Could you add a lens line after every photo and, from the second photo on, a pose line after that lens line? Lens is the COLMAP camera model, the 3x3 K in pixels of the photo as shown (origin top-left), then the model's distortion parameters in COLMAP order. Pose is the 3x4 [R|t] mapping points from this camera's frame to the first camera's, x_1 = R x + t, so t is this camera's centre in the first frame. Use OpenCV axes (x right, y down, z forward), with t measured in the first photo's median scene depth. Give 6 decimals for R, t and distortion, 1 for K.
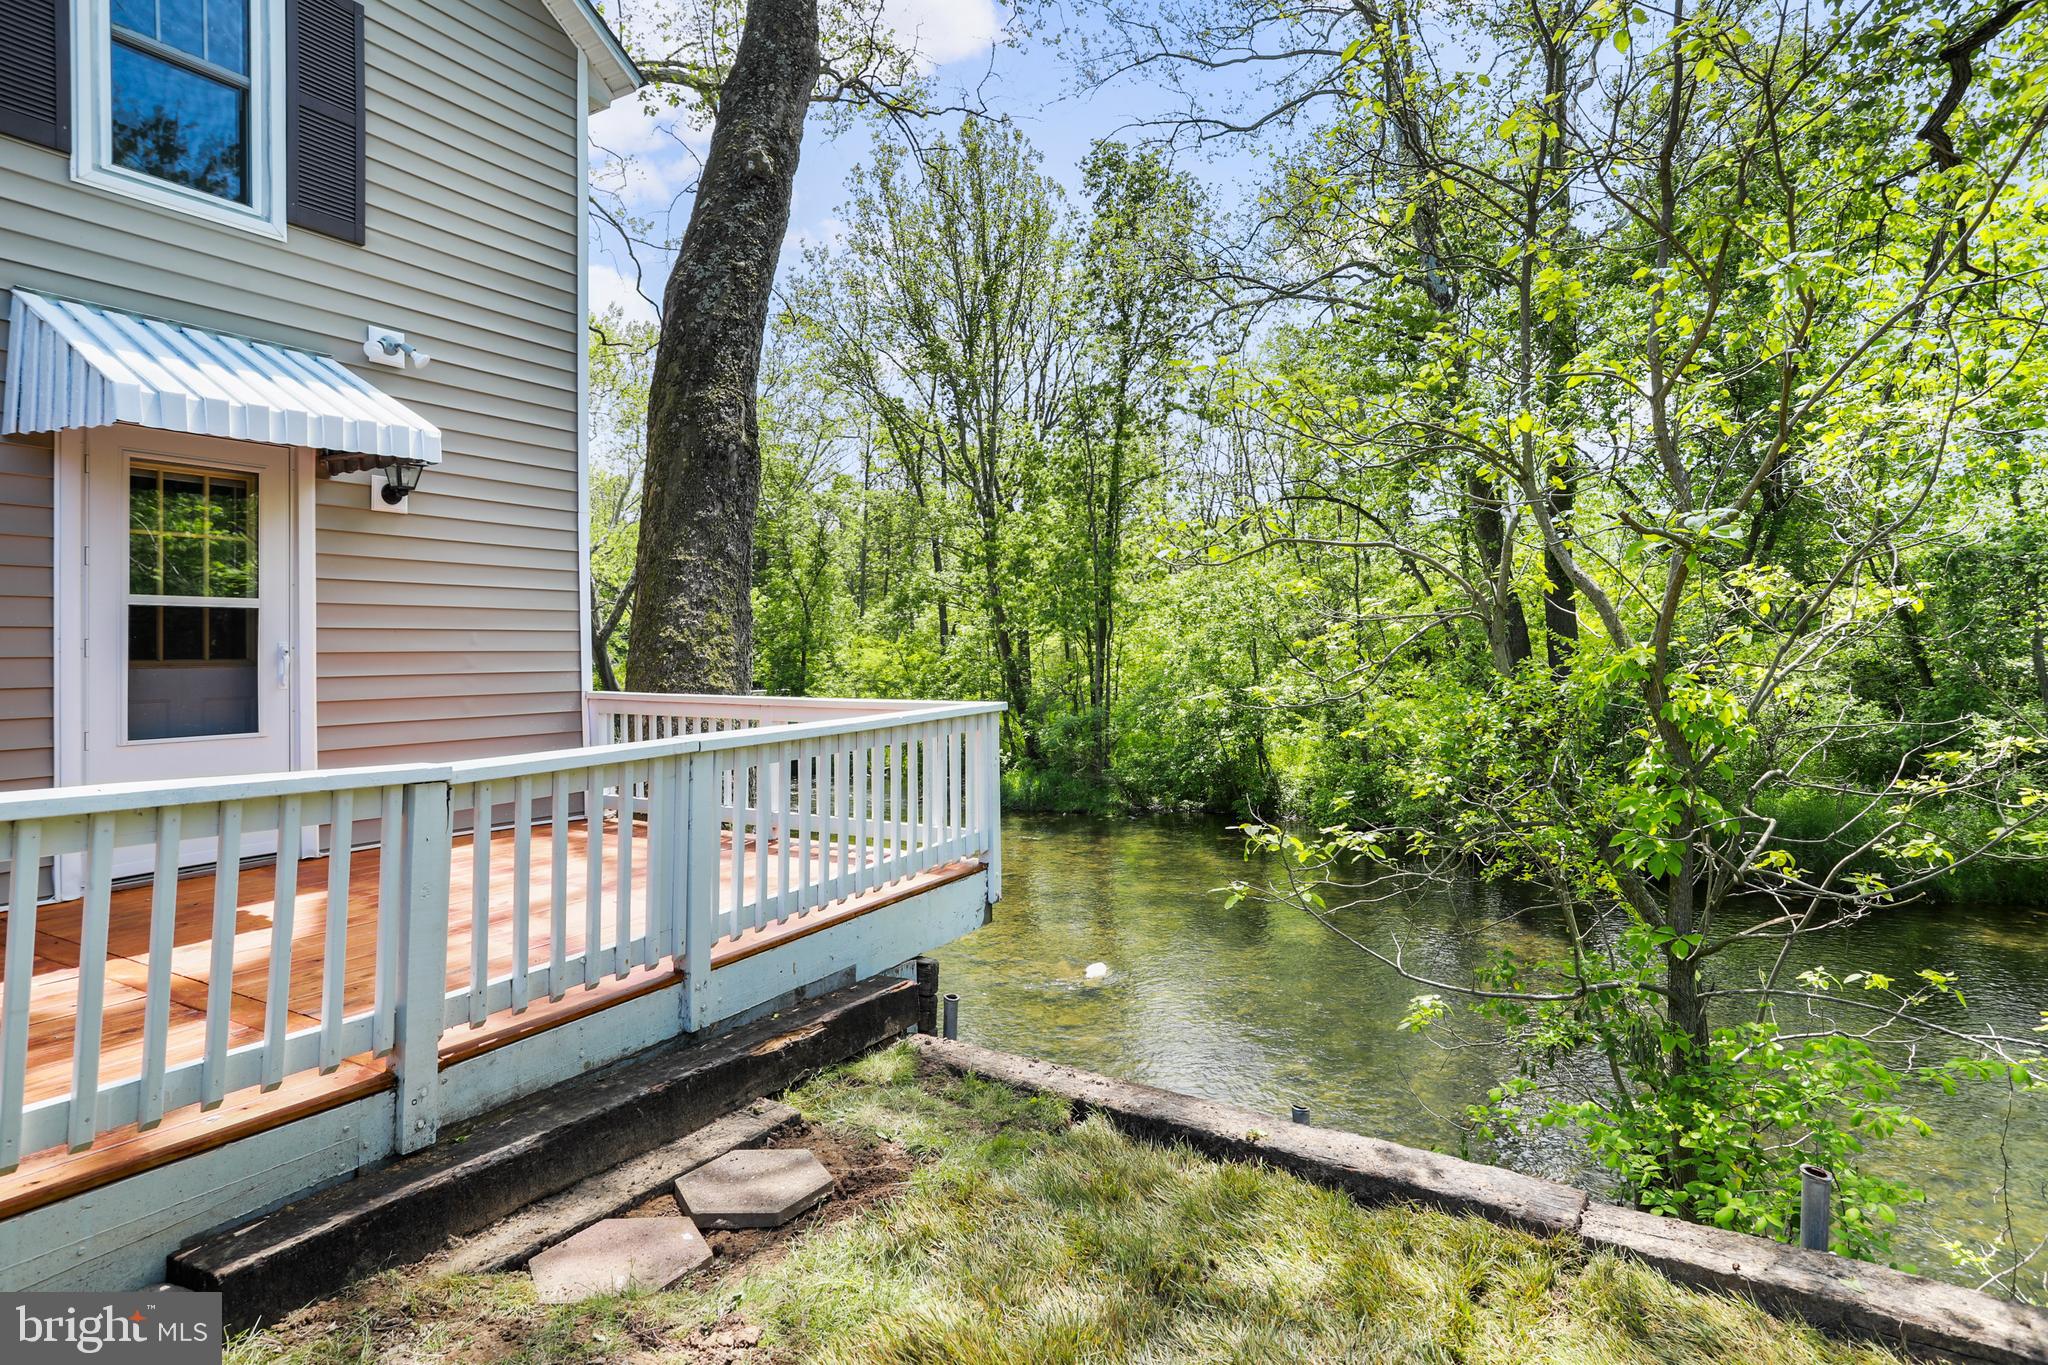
lens RADIAL K [[1067.4, 0, 1023.8], [0, 1067.4, 642.3], [0, 0, 1]] dist [-0.003685, -0.000434]
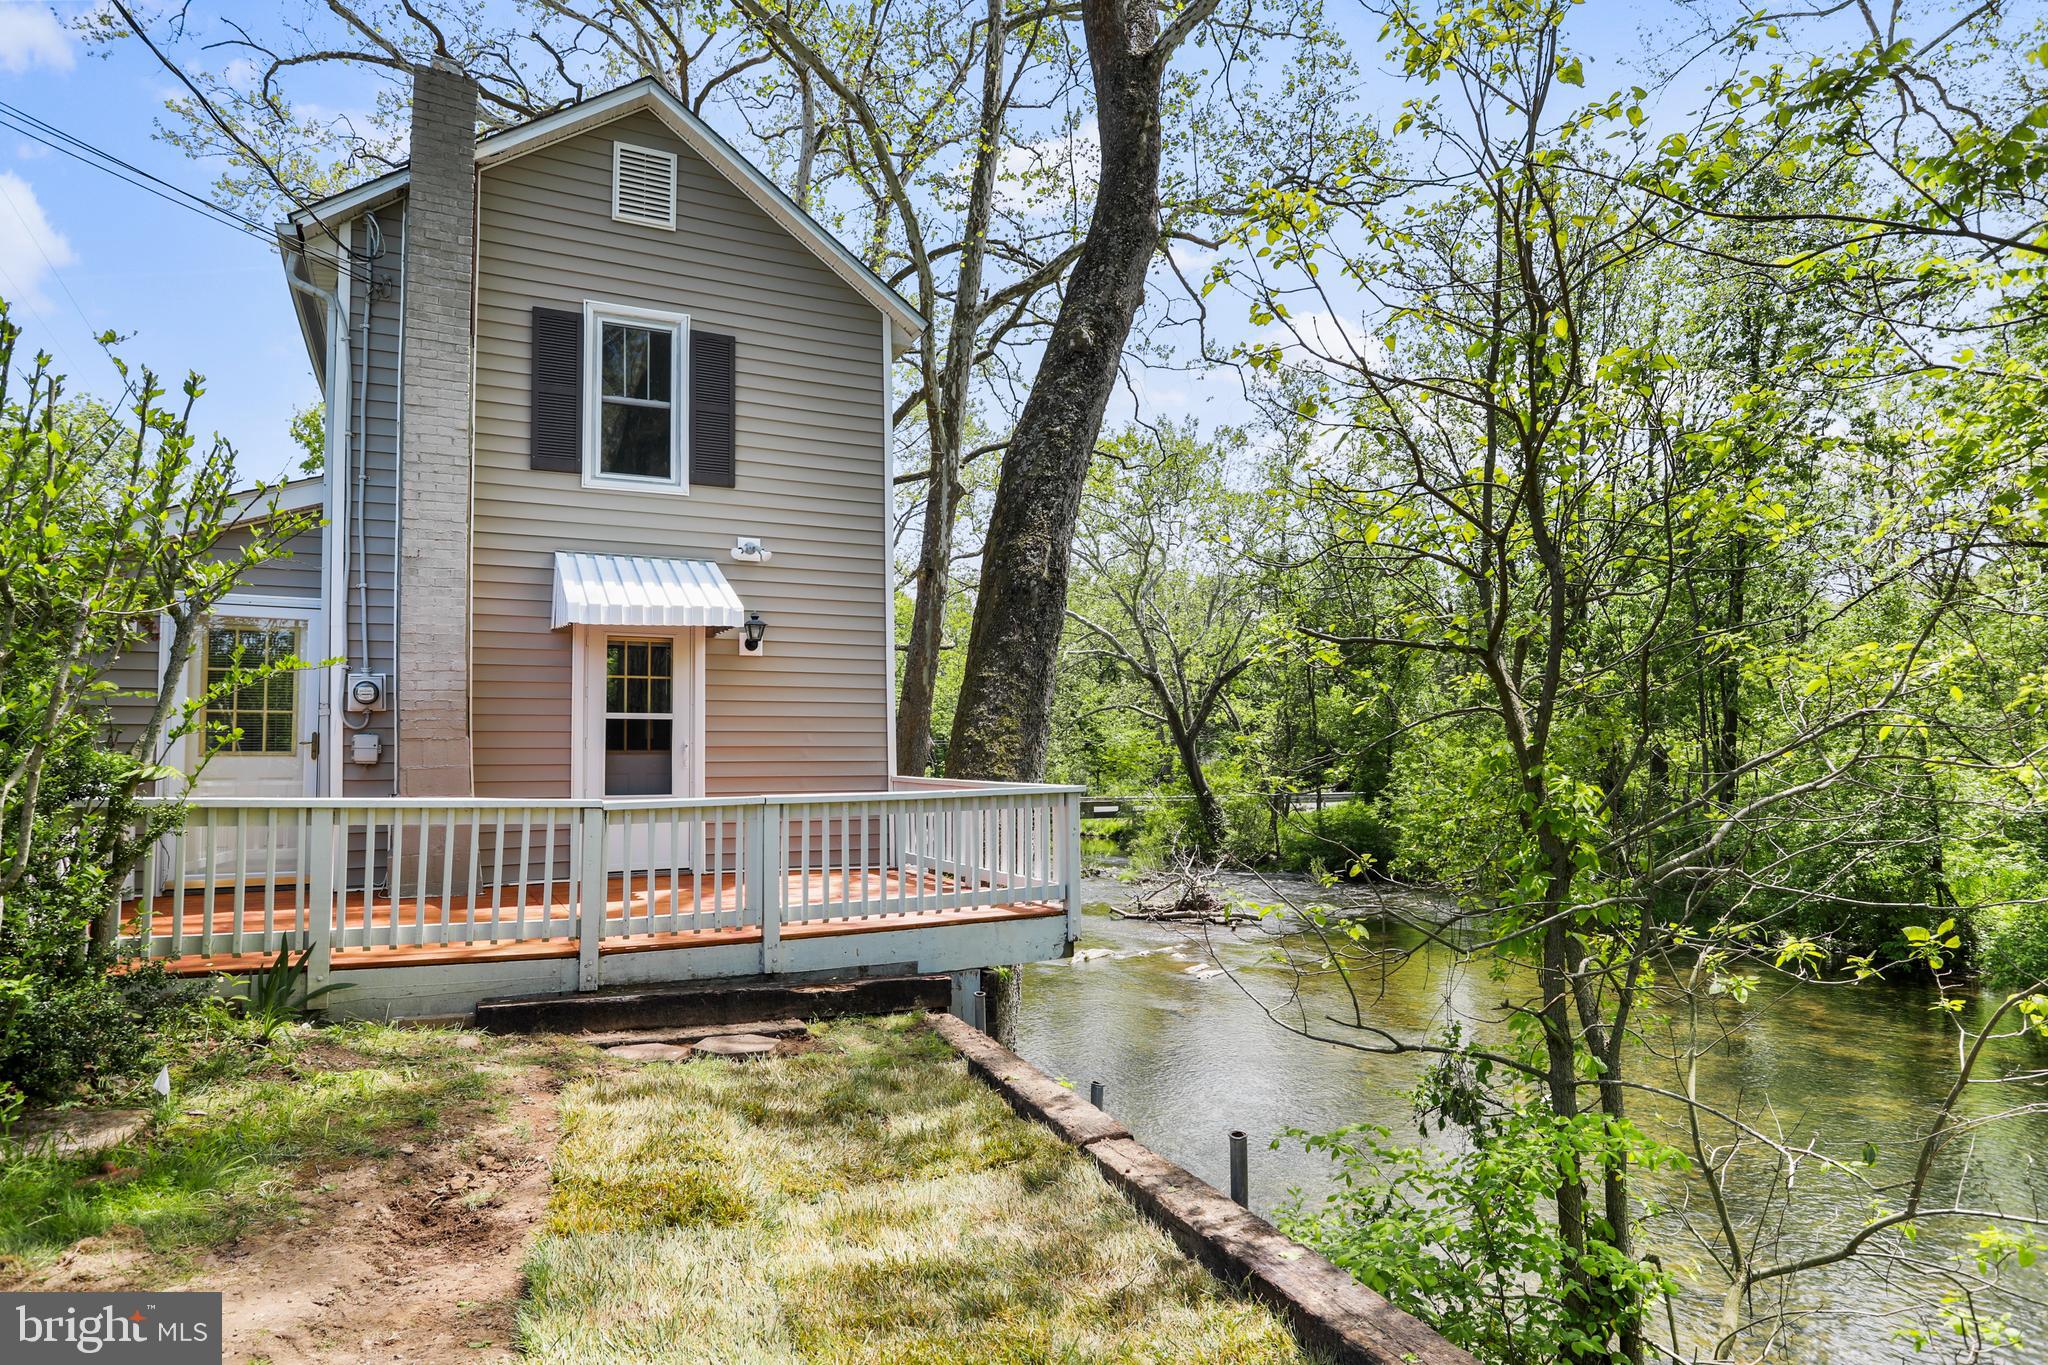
lens RADIAL K [[1158.1, 0, 1024.6], [0, 1158.1, 741.6], [0, 0, 1]] dist [-0.000635, 0.000222]
pose [[0.829697, -0.003464, -0.558203, 0.742322], [0.001479, 0.999991, -0.004007, 0.010695], [0.558212, 0.002500, 0.829695, -0.191376]]
